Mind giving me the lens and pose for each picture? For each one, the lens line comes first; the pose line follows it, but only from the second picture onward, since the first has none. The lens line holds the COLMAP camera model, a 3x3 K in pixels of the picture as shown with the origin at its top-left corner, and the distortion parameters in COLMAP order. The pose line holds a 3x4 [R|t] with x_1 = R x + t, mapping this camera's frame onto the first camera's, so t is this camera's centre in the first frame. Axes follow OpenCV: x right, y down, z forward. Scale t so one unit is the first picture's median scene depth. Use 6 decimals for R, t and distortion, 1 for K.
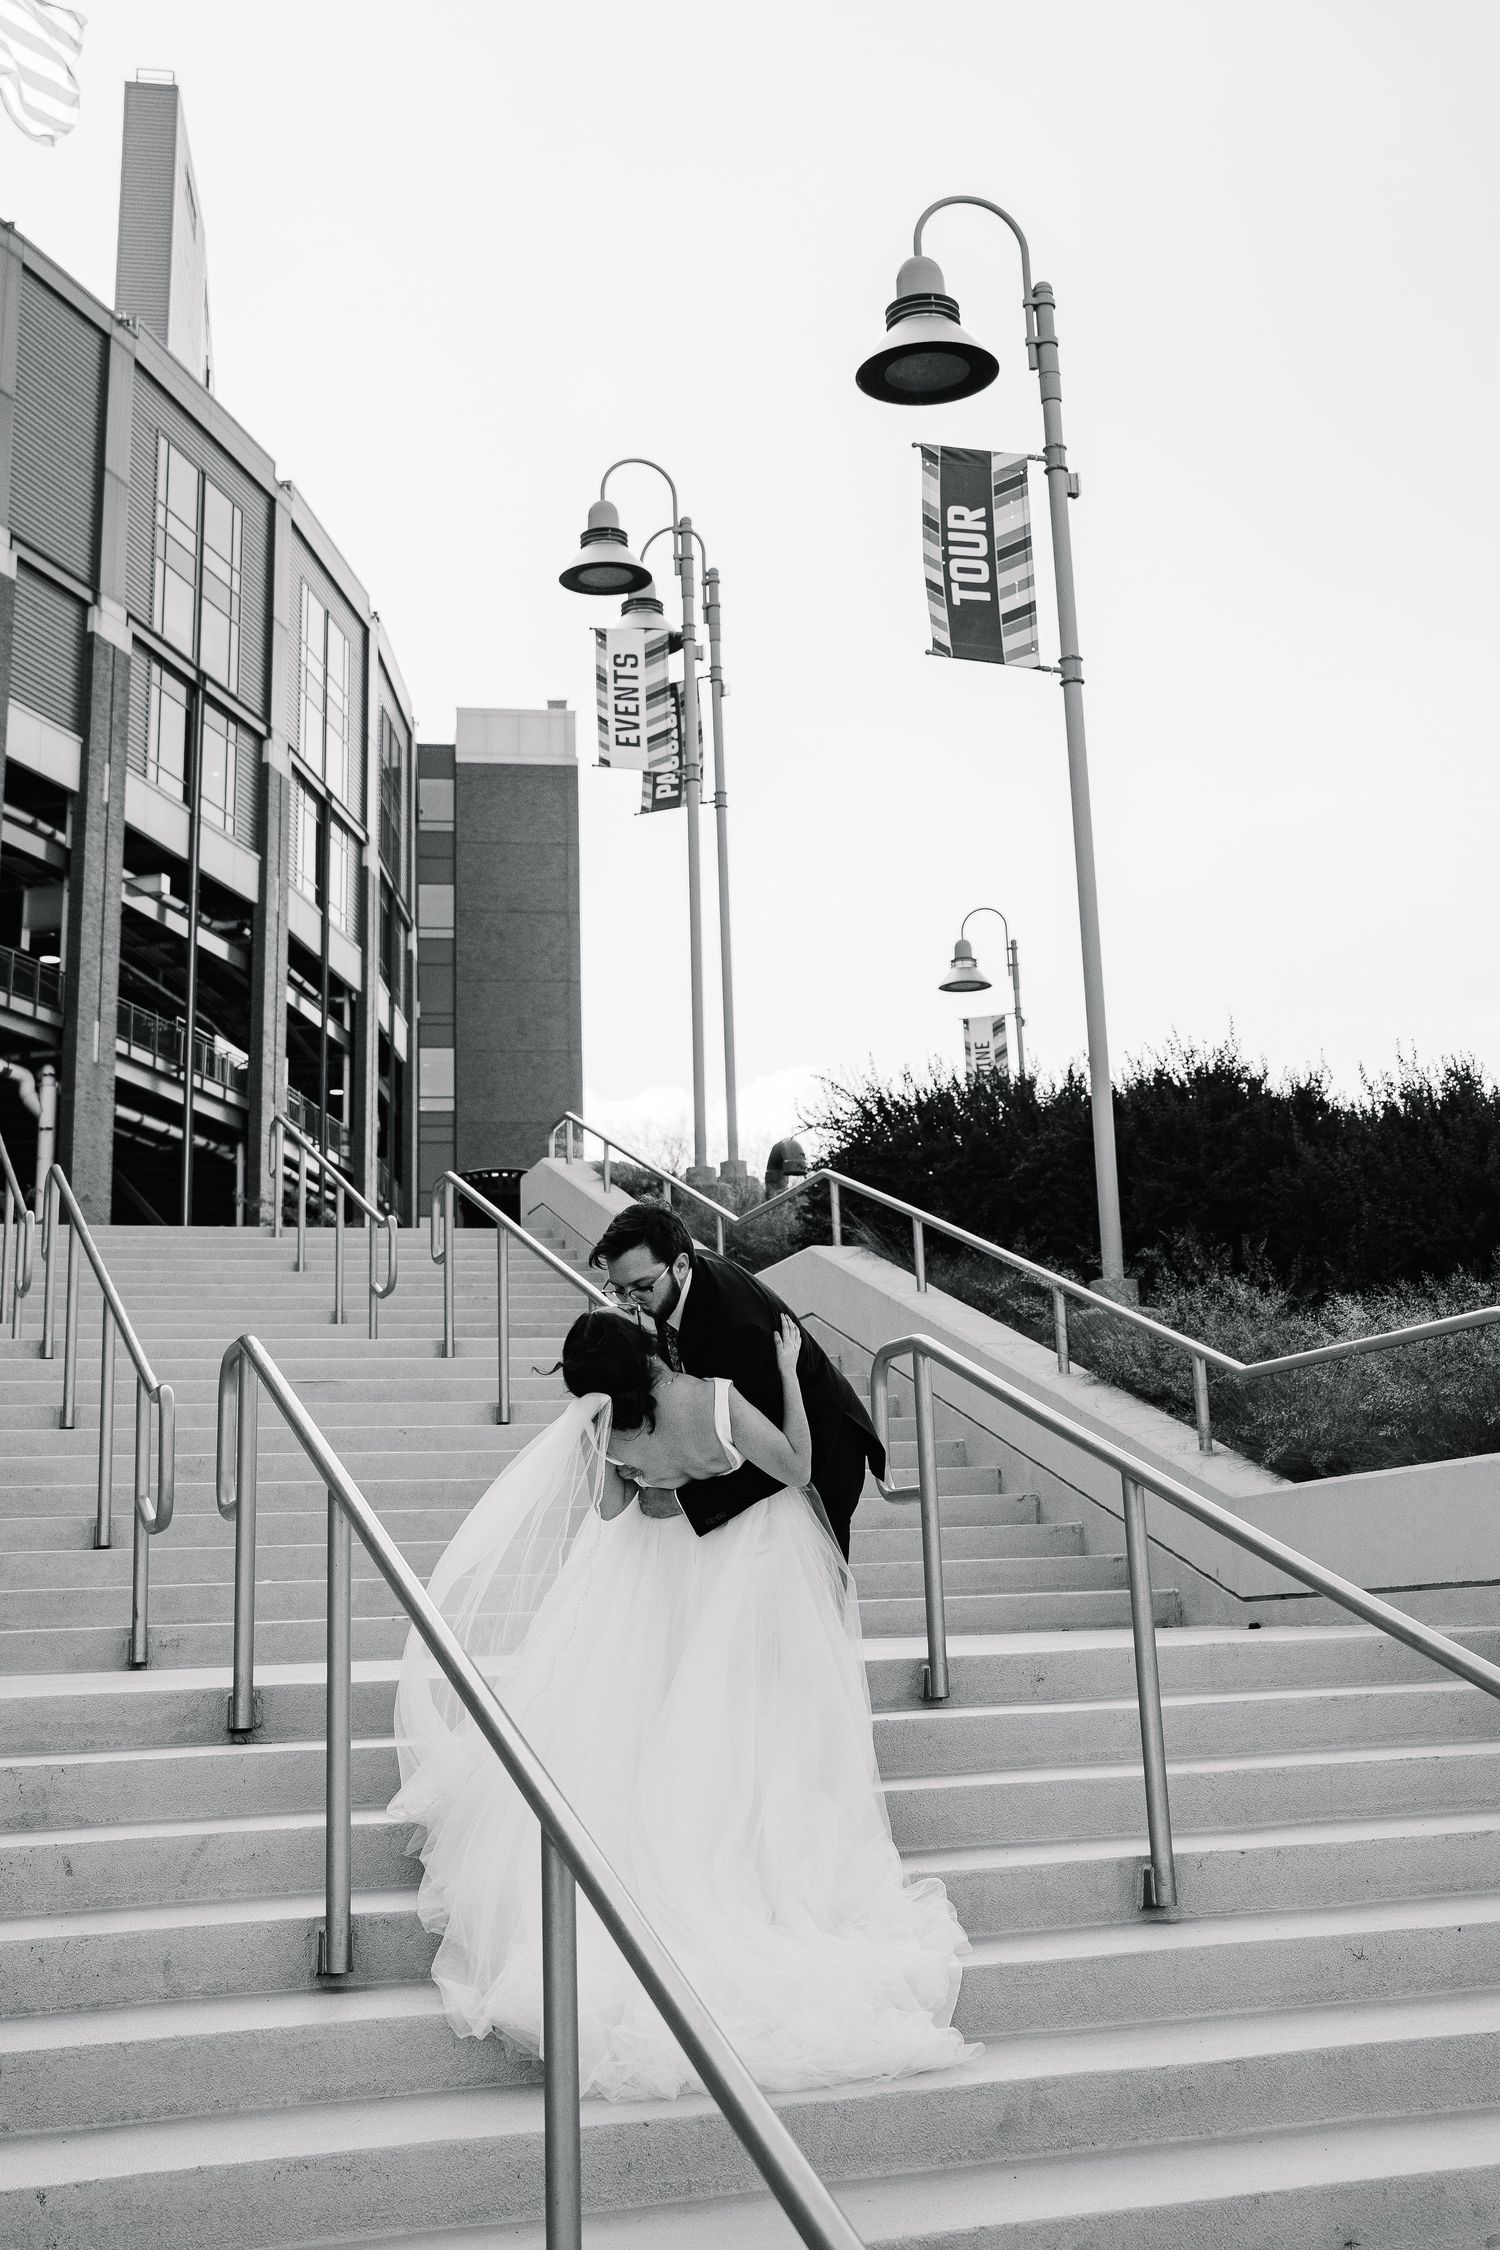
lens RADIAL K [[2156.0, 0, 750.0], [0, 2156.0, 1125.0], [0, 0, 1]] dist [-0.004368, 0.099678]
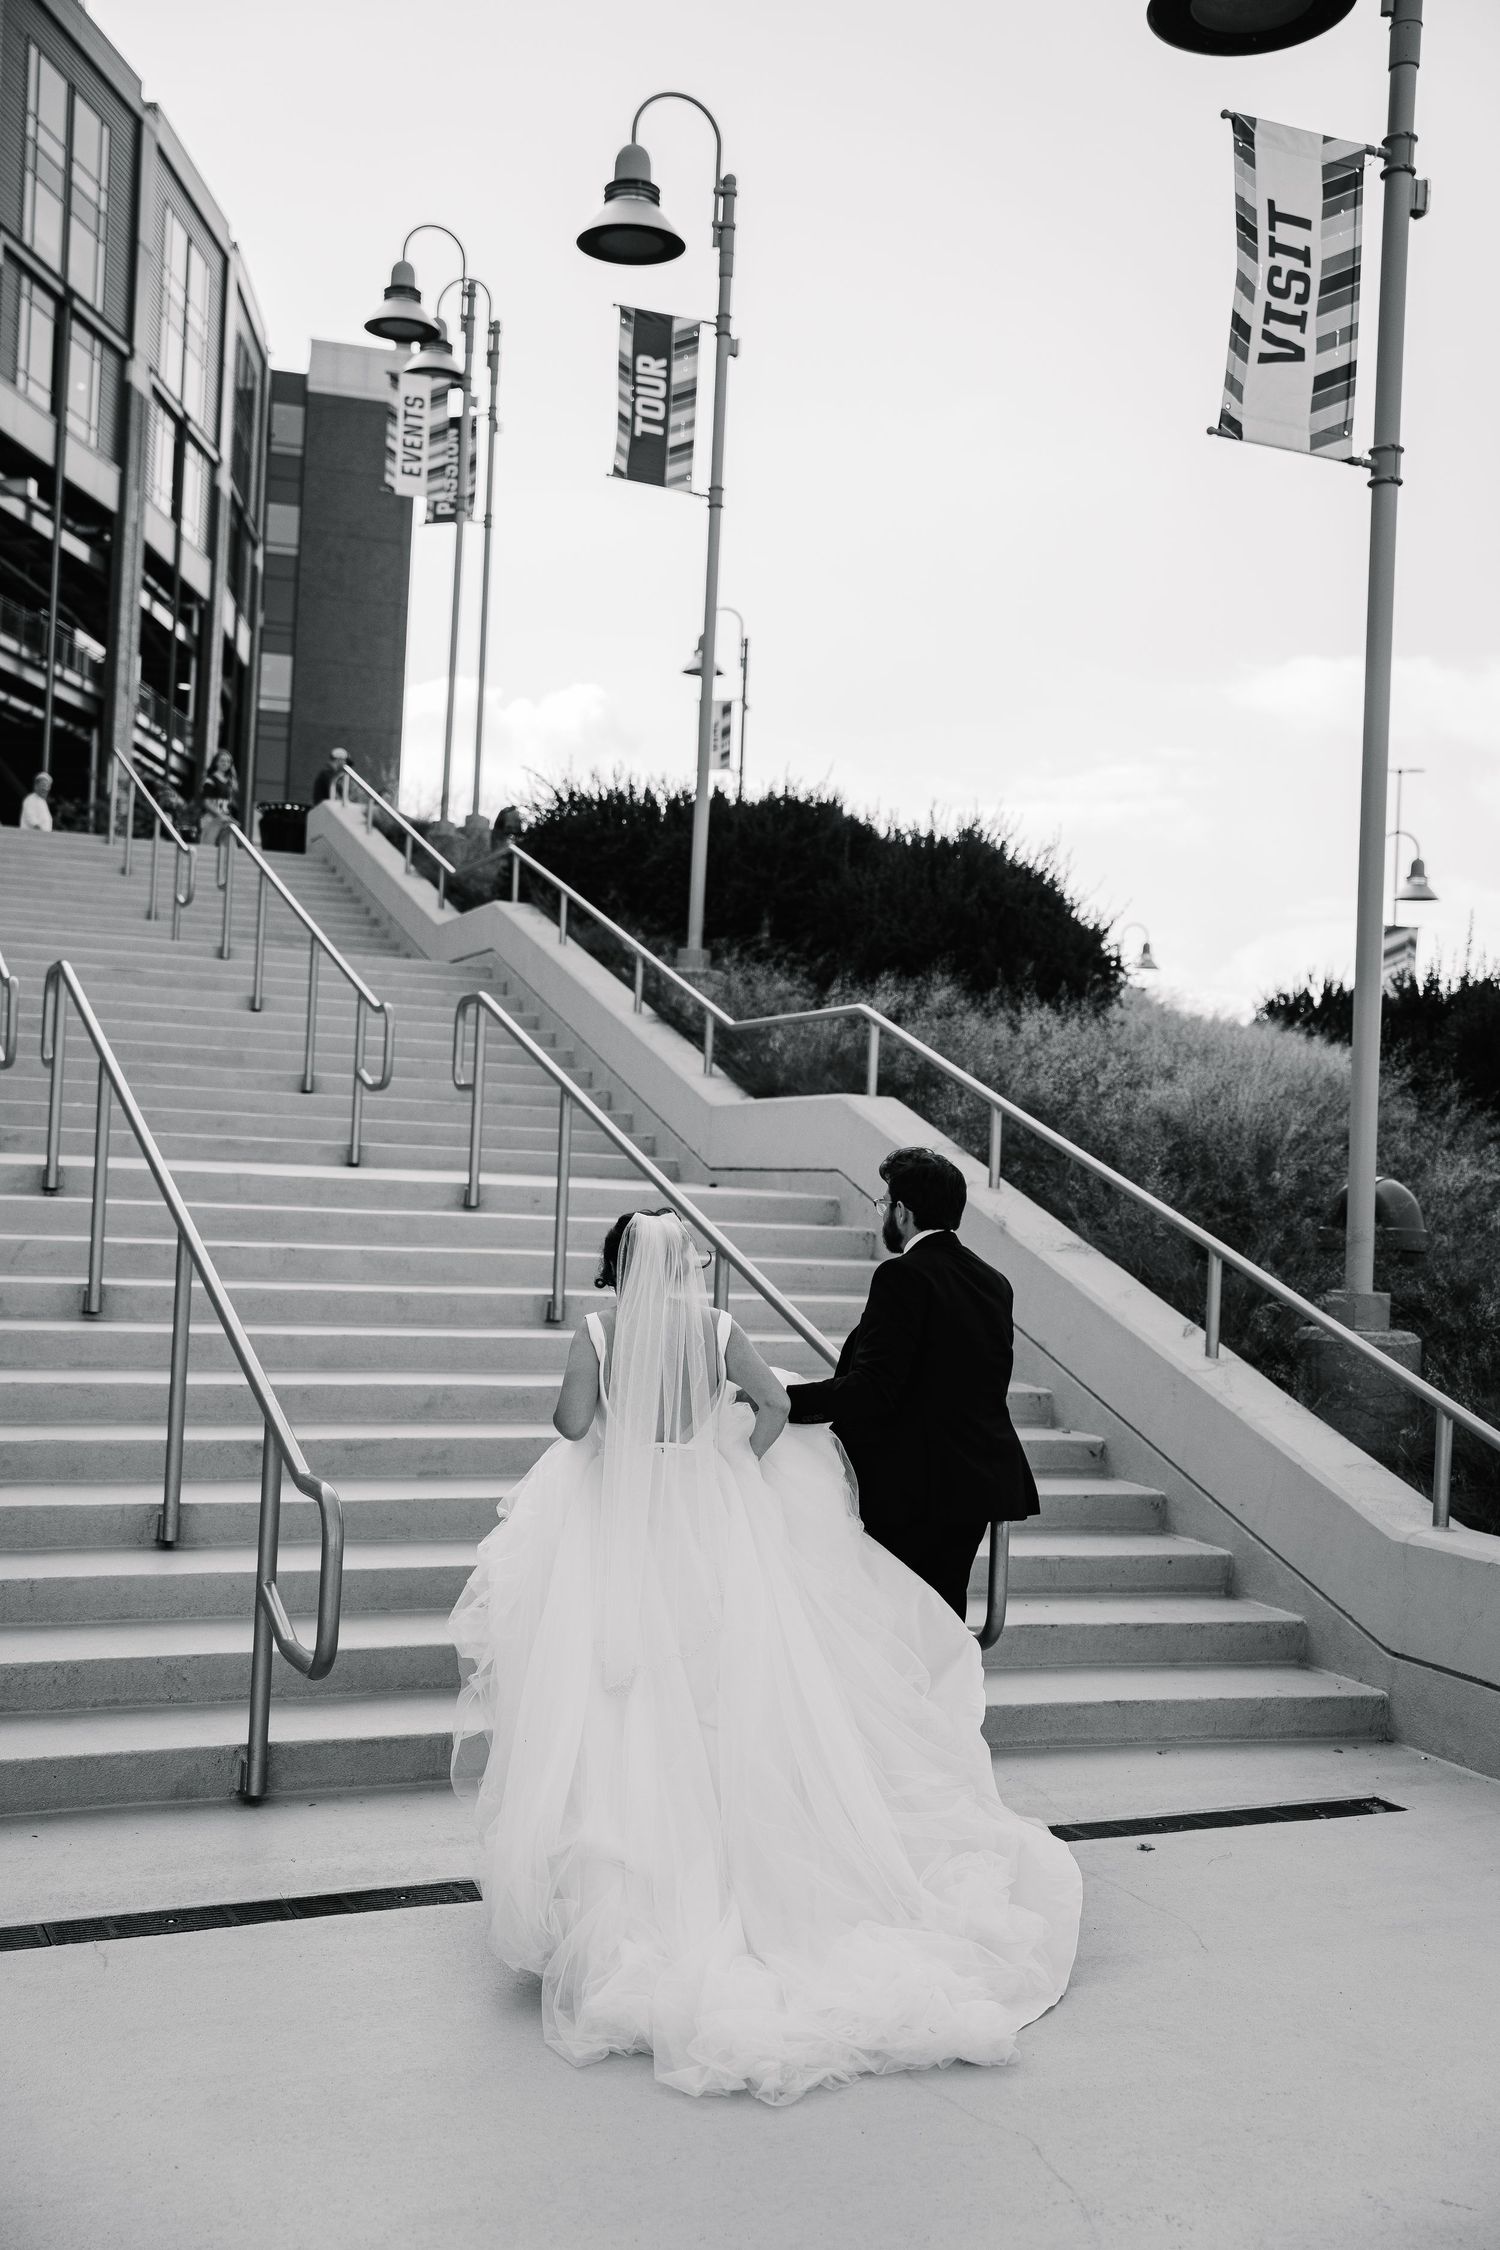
lens RADIAL K [[2059.5, 0, 750.0], [0, 2059.5, 1125.0], [0, 0, 1]] dist [0.018048, 0.150853]
pose [[0.993262, 0.085522, 0.078212, 0.045150], [-0.099373, 0.975745, 0.195055, -0.035747], [-0.059633, -0.201513, 0.977669, -0.154842]]
